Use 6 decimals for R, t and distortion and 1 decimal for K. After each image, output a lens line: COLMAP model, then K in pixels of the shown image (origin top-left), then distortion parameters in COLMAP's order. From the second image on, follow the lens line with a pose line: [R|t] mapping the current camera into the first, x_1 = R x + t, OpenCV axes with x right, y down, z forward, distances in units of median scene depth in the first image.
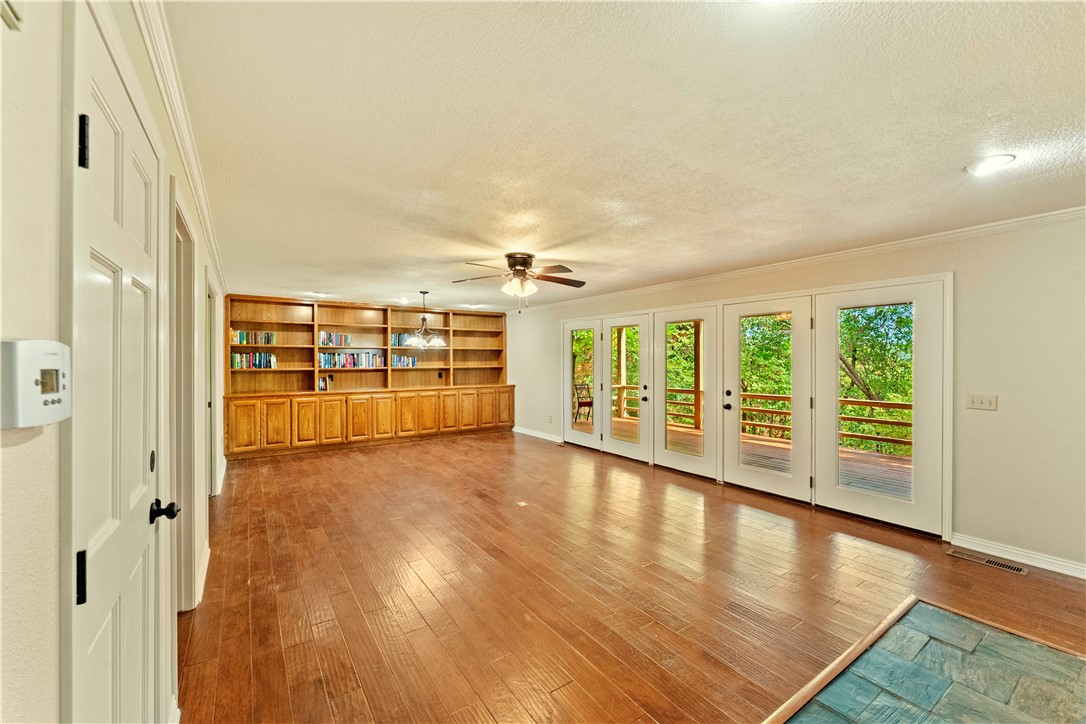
lens RADIAL K [[439.6, 0, 542.2], [0, 439.6, 359.8], [0, 0, 1]] dist [-0.003861, 0.000002]
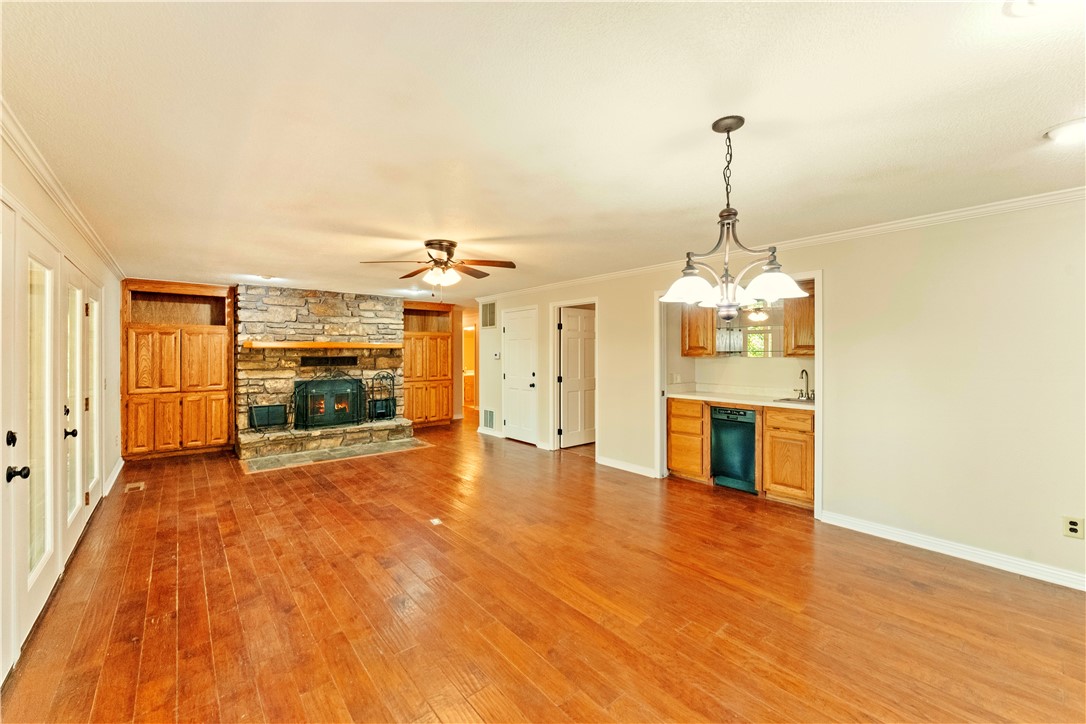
lens RADIAL K [[439.6, 0, 538.1], [0, 439.6, 359.1], [0, 0, 1]] dist [-0.003861, 0.000002]
pose [[-0.995514, 0.001446, -0.094601, -0.098058], [0.000180, 0.999910, 0.013399, 0.002171], [0.094612, 0.013321, -0.995425, 1.125488]]
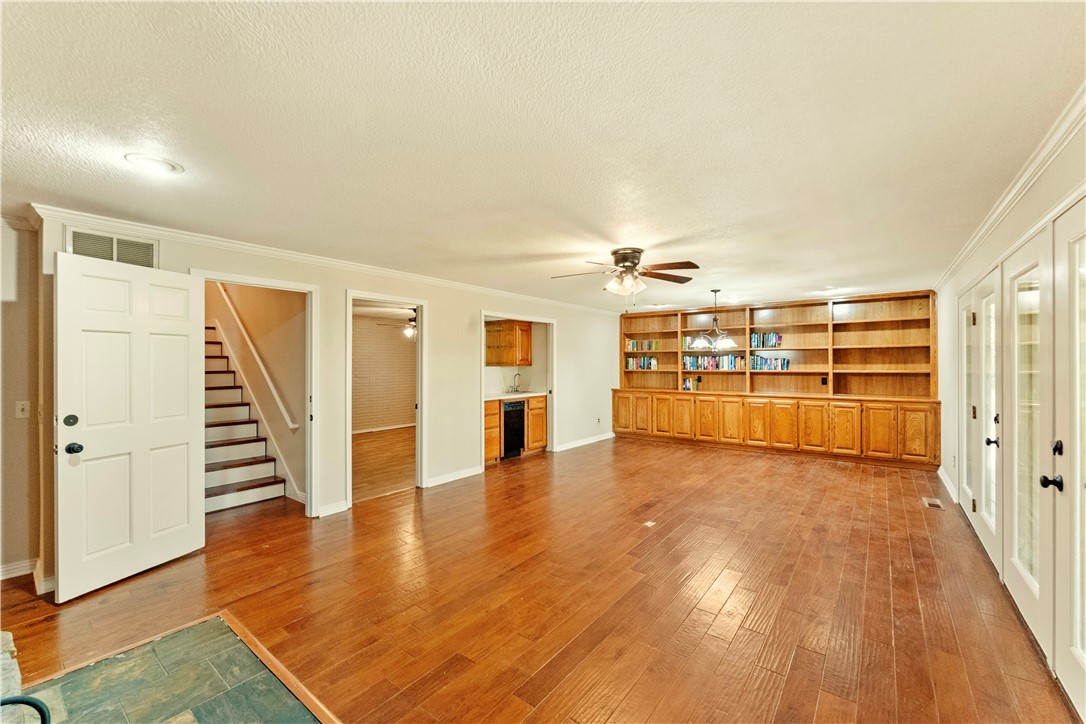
lens RADIAL K [[439.6, 0, 540.3], [0, 439.6, 361.0], [0, 0, 1]] dist [-0.003861, 0.000002]
pose [[0.313432, -0.004643, -0.949599, 0.447116], [0.003855, 0.999986, -0.003617, -0.001026], [0.949603, -0.002527, 0.313446, 0.308051]]
